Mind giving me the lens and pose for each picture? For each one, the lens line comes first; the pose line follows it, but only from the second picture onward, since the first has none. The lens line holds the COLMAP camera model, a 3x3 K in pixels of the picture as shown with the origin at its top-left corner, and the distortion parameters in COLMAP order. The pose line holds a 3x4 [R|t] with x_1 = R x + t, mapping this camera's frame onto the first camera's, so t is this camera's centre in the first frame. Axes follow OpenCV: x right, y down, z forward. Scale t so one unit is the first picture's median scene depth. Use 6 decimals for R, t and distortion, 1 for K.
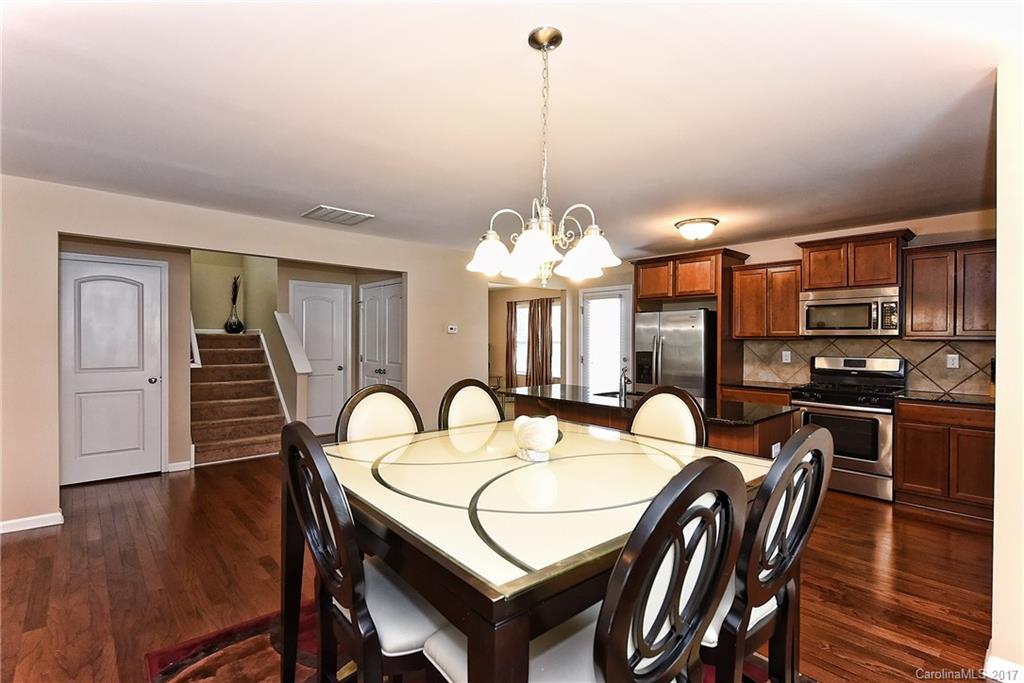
lens RADIAL K [[465.9, 0, 509.2], [0, 465.9, 342.9], [0, 0, 1]] dist [-0.011070, 0.000778]
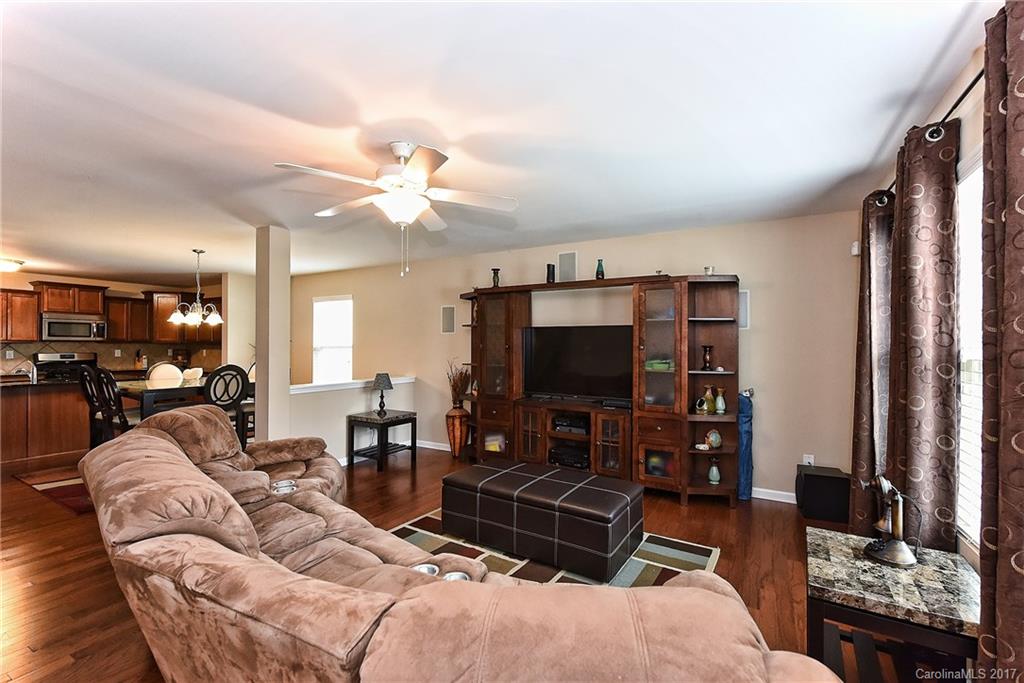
lens RADIAL K [[443.9, 0, 520.5], [0, 443.9, 343.4], [0, 0, 1]] dist [-0.003024, 0.000948]
pose [[-0.338467, -0.005327, 0.940963, -1.261809], [0.000463, 0.999983, 0.005828, -0.012213], [-0.940978, 0.002409, -0.338459, -0.020029]]
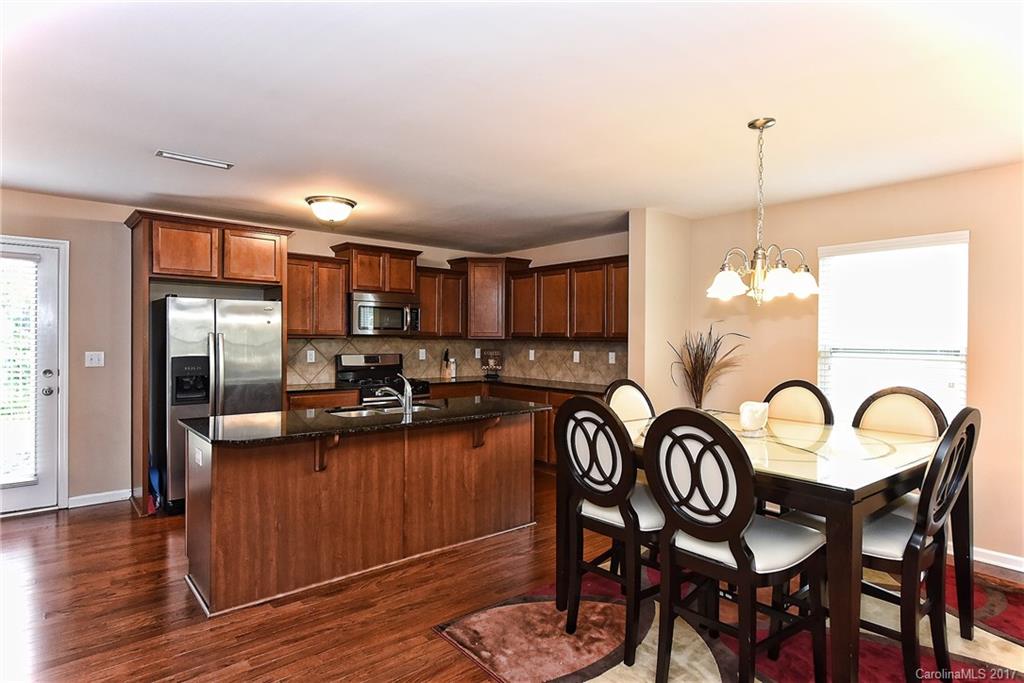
lens RADIAL K [[563.3, 0, 525.3], [0, 563.3, 339.7], [0, 0, 1]] dist [-0.002948, -0.000389]
pose [[0.008102, -0.007600, 0.999938, -0.568451], [-0.002001, 0.999969, 0.007616, -0.013663], [-0.999965, -0.002063, 0.008087, 0.573051]]
